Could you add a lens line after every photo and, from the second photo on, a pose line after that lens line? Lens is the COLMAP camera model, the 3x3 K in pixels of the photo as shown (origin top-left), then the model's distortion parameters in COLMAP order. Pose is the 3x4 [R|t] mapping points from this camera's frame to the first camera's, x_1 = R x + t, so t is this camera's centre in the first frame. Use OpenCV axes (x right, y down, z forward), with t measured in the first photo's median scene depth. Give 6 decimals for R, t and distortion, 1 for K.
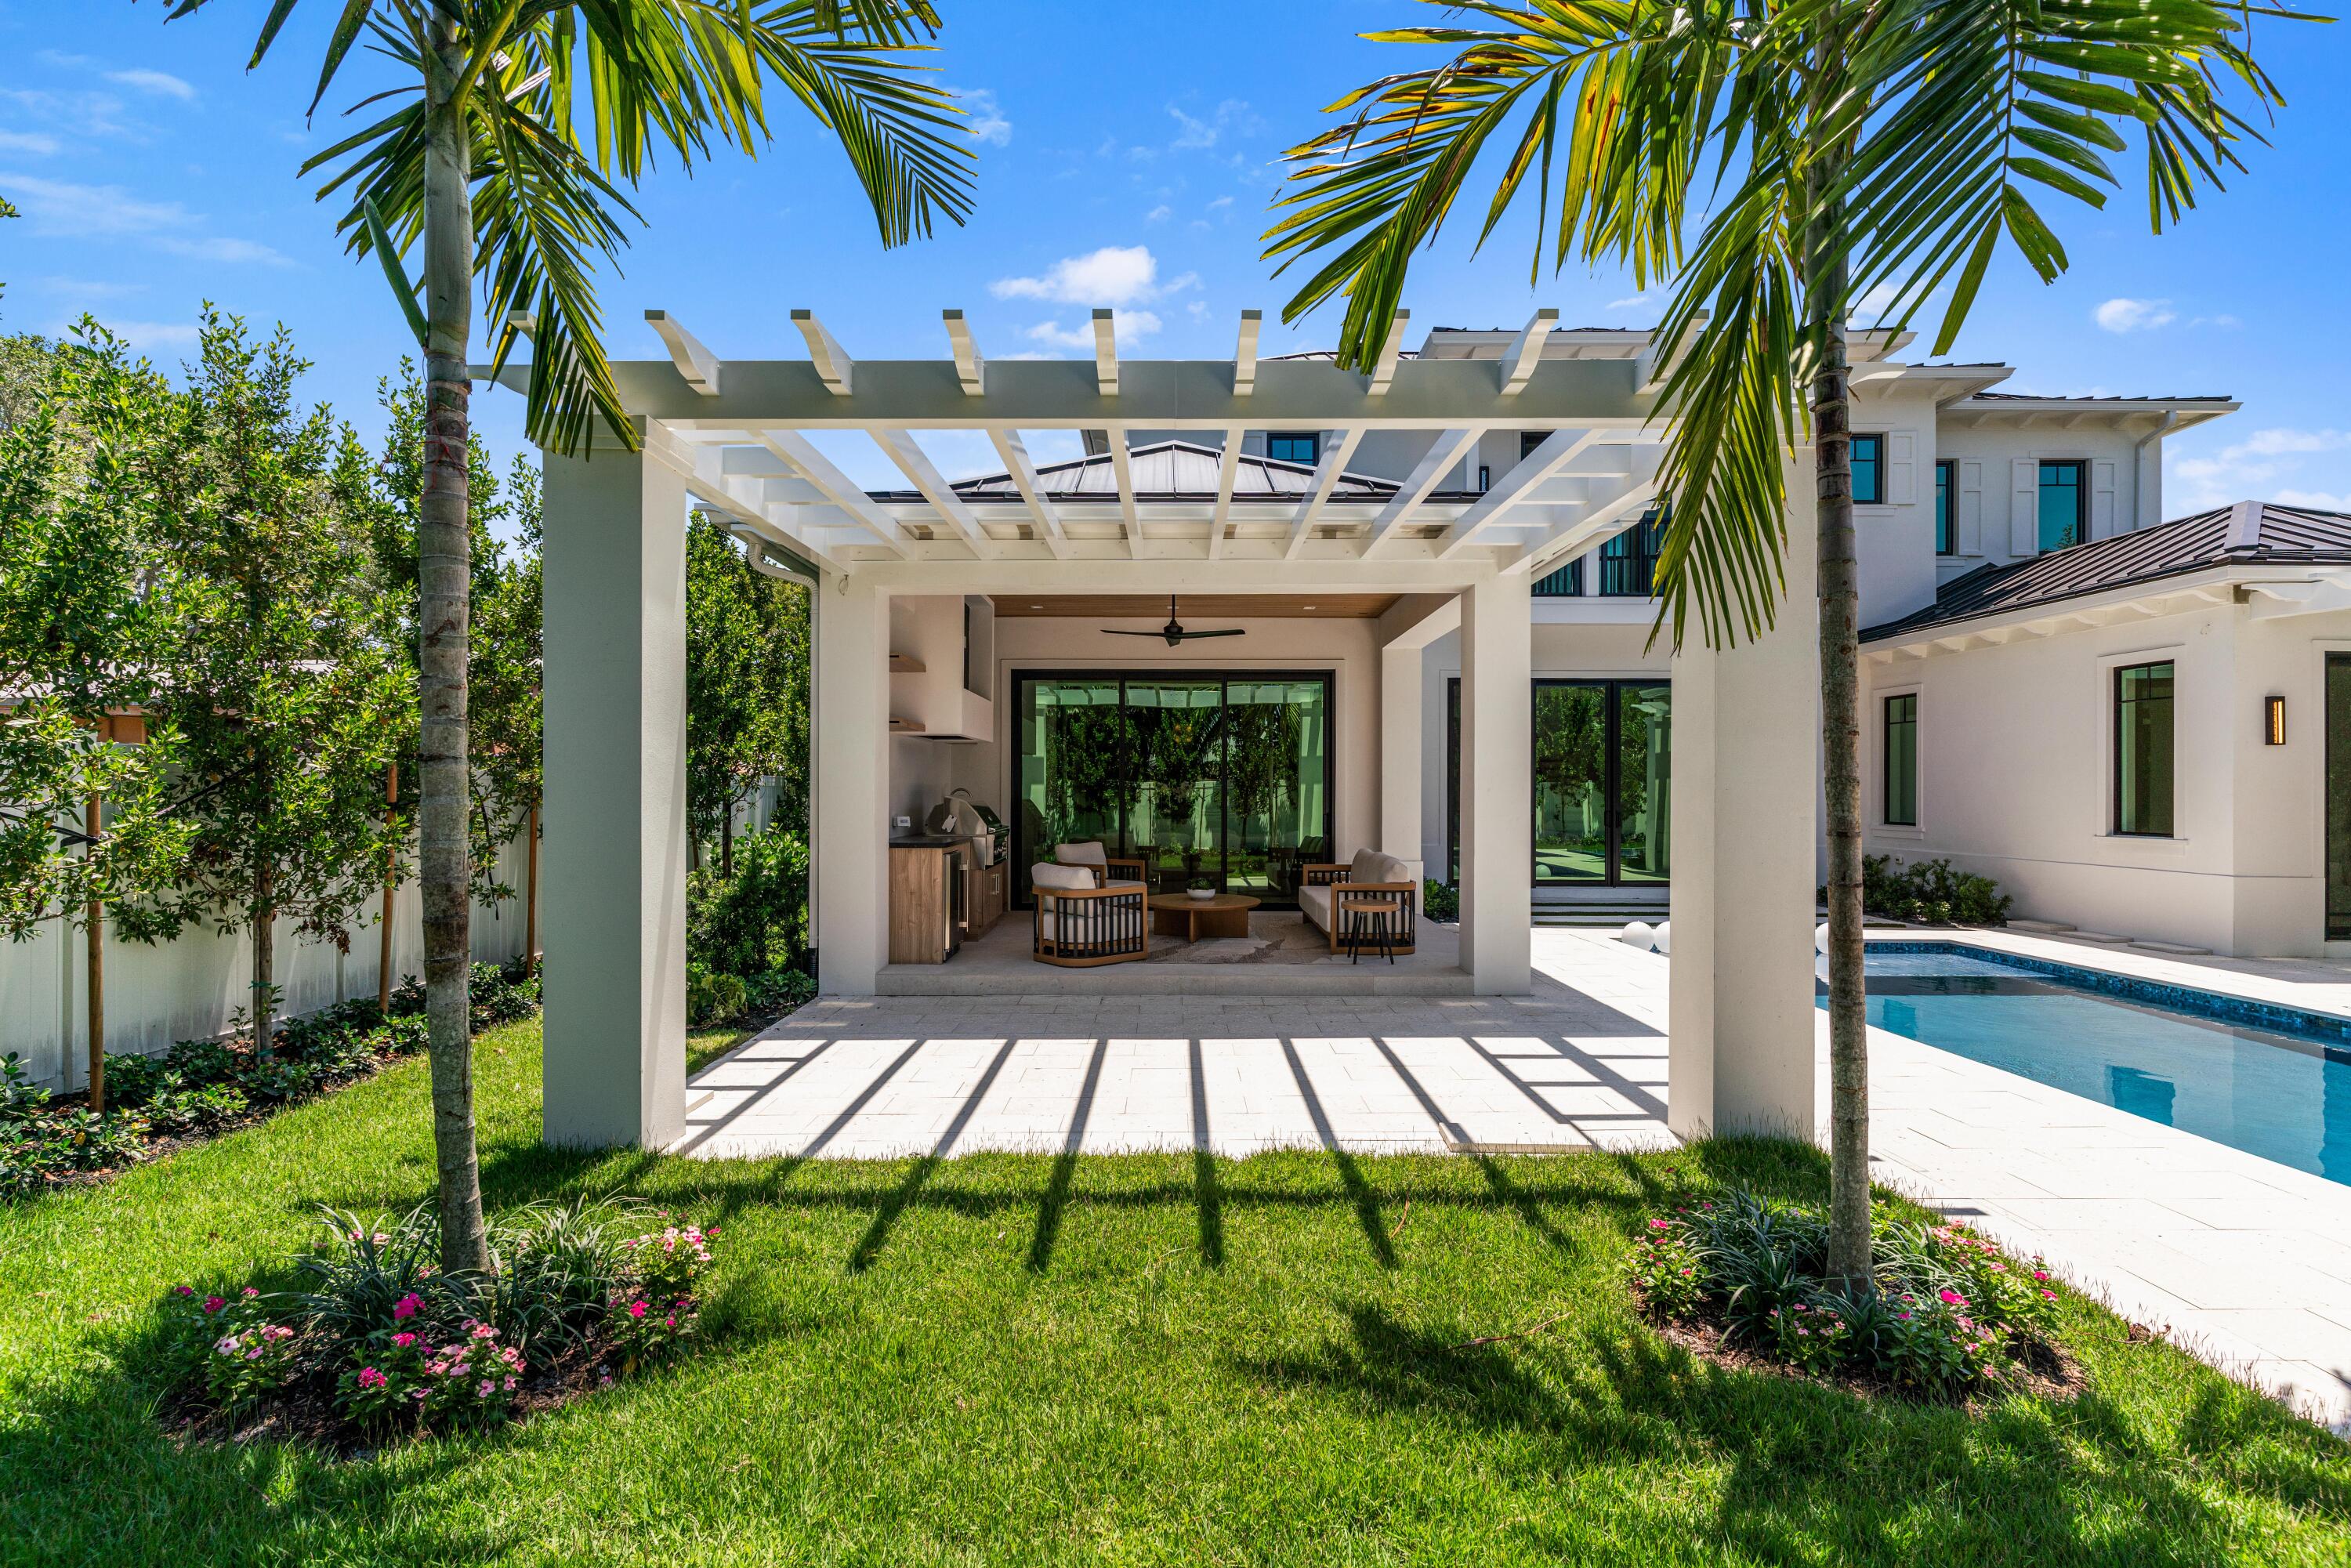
lens RADIAL K [[1129.2, 0, 1171.8], [0, 1129.2, 791.2], [0, 0, 1]] dist [0.000947, -0.000299]
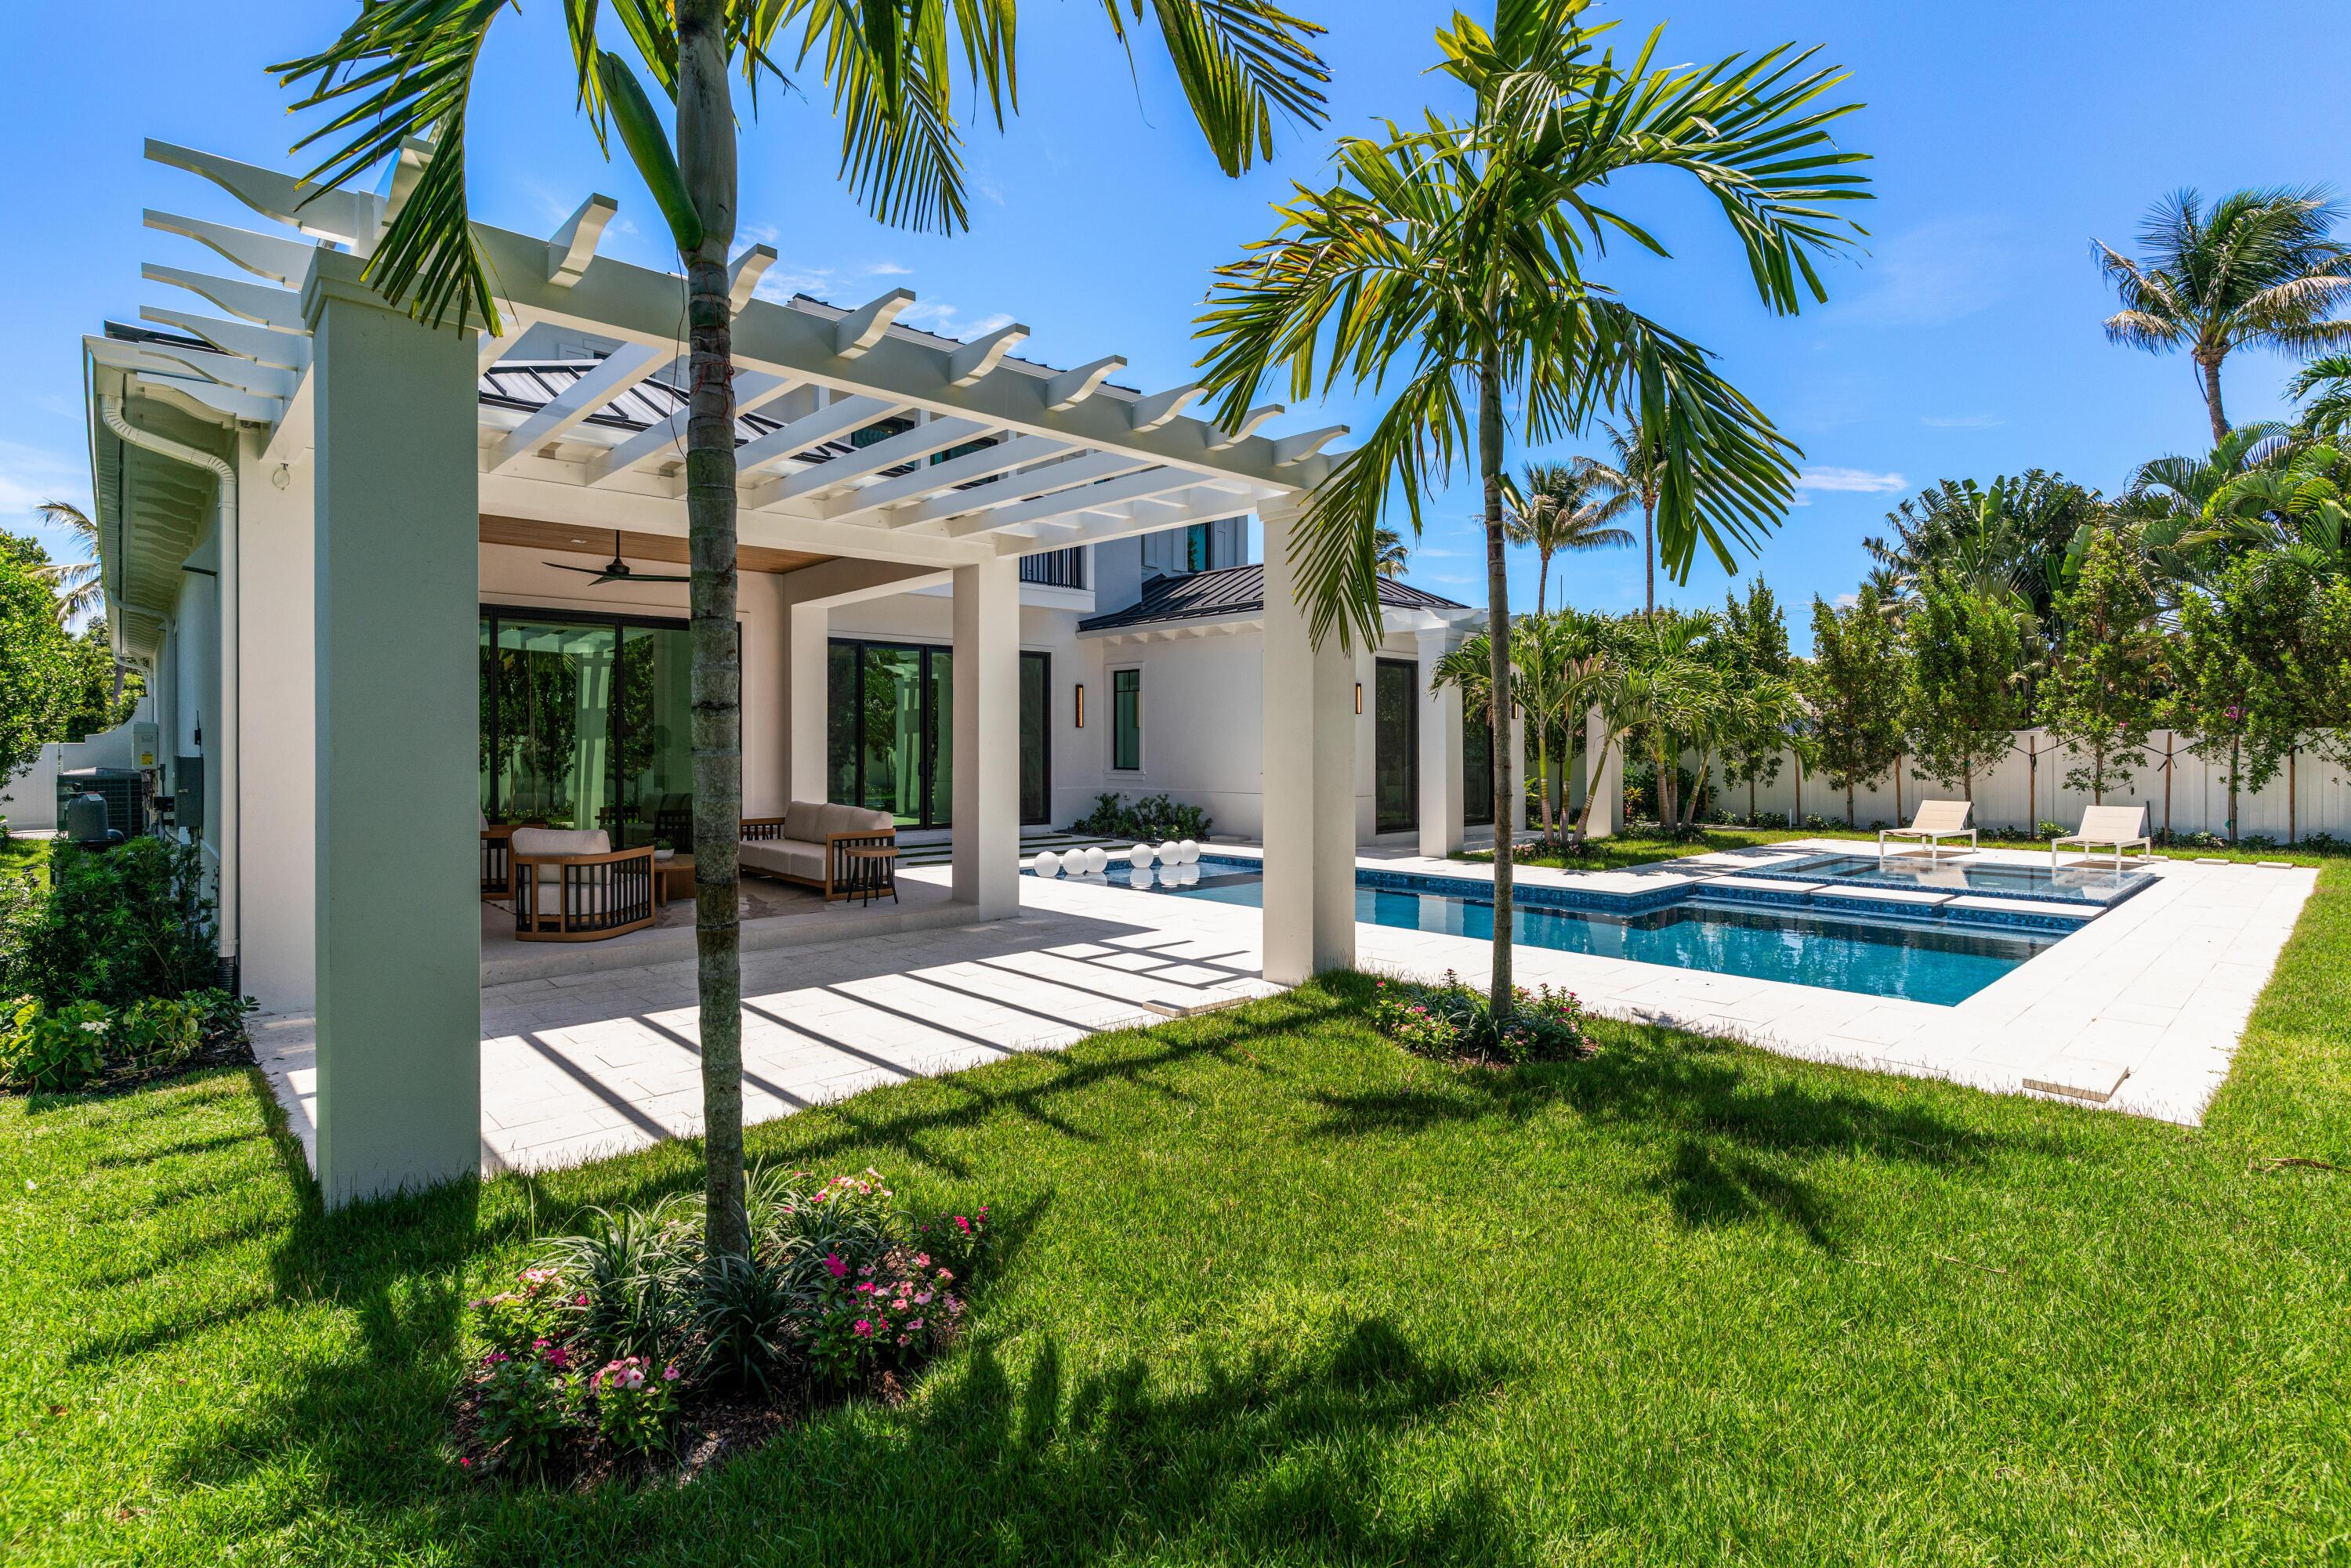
lens RADIAL K [[1129.2, 0, 1183.4], [0, 1129.2, 737.7], [0, 0, 1]] dist [0.000947, -0.000299]
pose [[0.724028, 0.000560, 0.689771, -0.356592], [0.004700, 0.999972, -0.005746, 0.001314], [-0.689755, 0.007402, 0.724005, 0.023840]]
